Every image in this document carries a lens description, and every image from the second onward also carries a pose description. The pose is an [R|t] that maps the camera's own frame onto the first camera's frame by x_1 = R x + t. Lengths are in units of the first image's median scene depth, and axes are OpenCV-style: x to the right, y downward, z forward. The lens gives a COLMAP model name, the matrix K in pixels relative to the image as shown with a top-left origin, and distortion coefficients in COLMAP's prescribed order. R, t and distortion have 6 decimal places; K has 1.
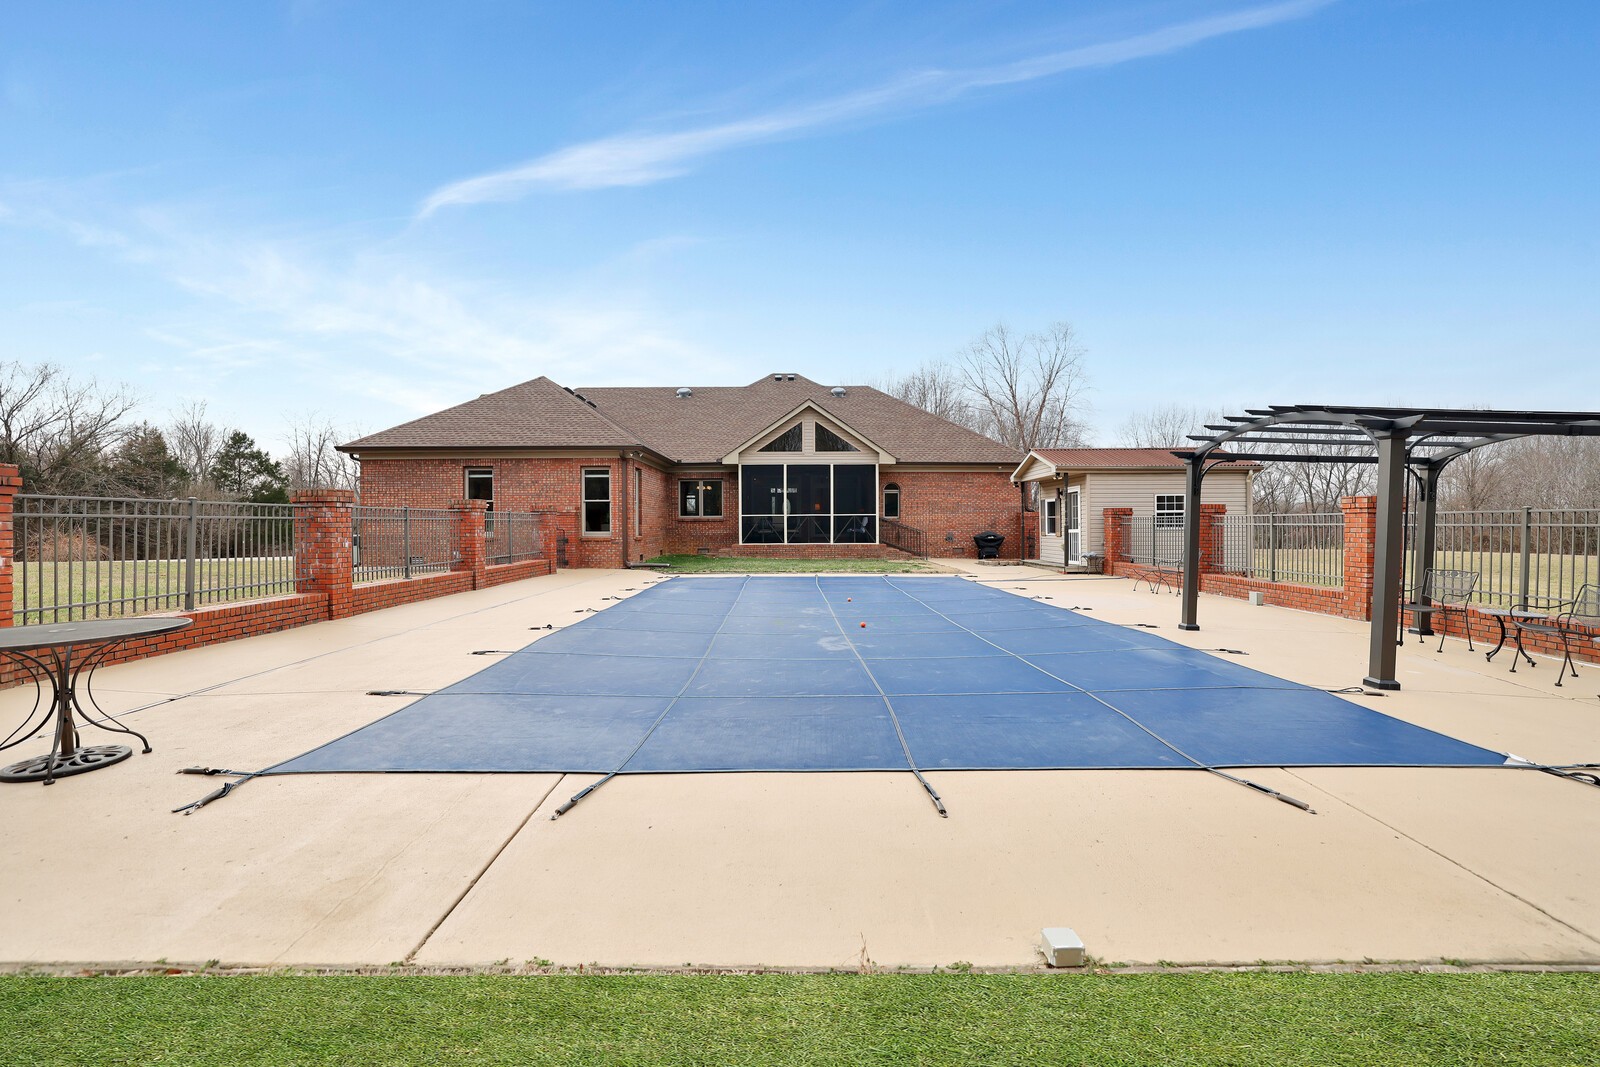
lens RADIAL K [[713.7, 0, 800.7], [0, 713.7, 534.9], [0, 0, 1]] dist [-0.019285, 0.000075]
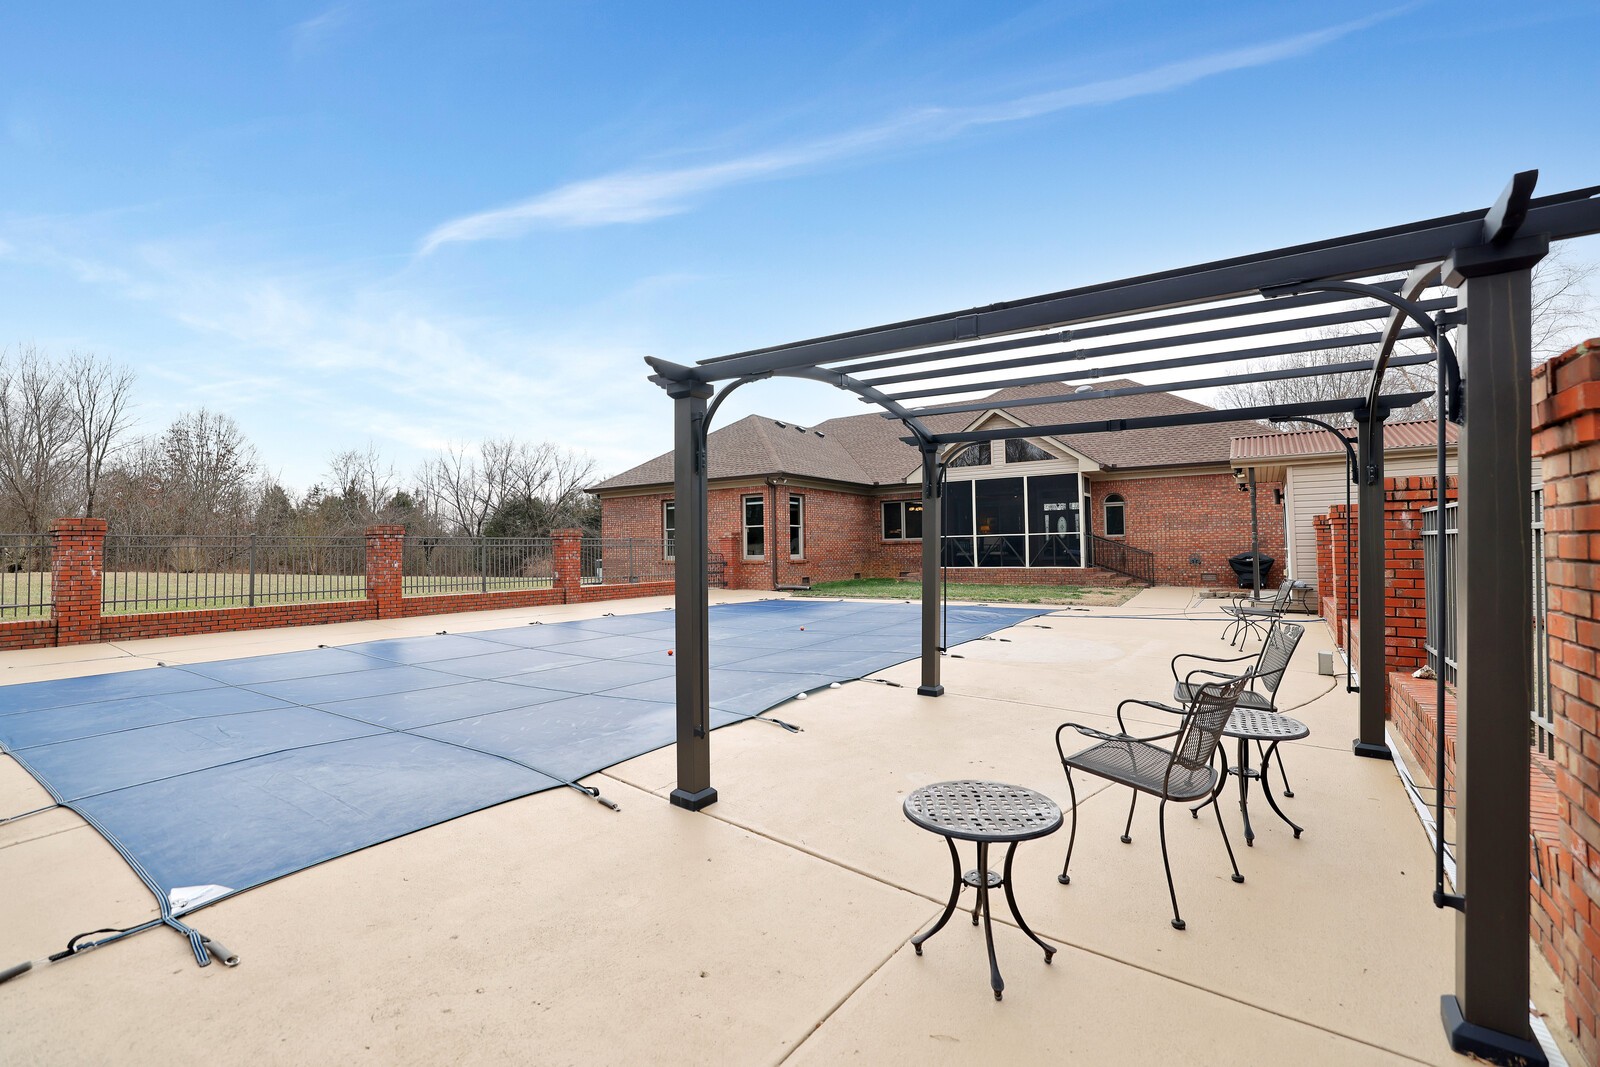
lens RADIAL K [[713.7, 0, 804.0], [0, 713.7, 536.7], [0, 0, 1]] dist [-0.019285, 0.000075]
pose [[0.814199, -0.020808, -0.580213, 0.359877], [0.002296, 0.999465, -0.032622, 0.002638], [0.580581, 0.025228, 0.813812, 0.154953]]
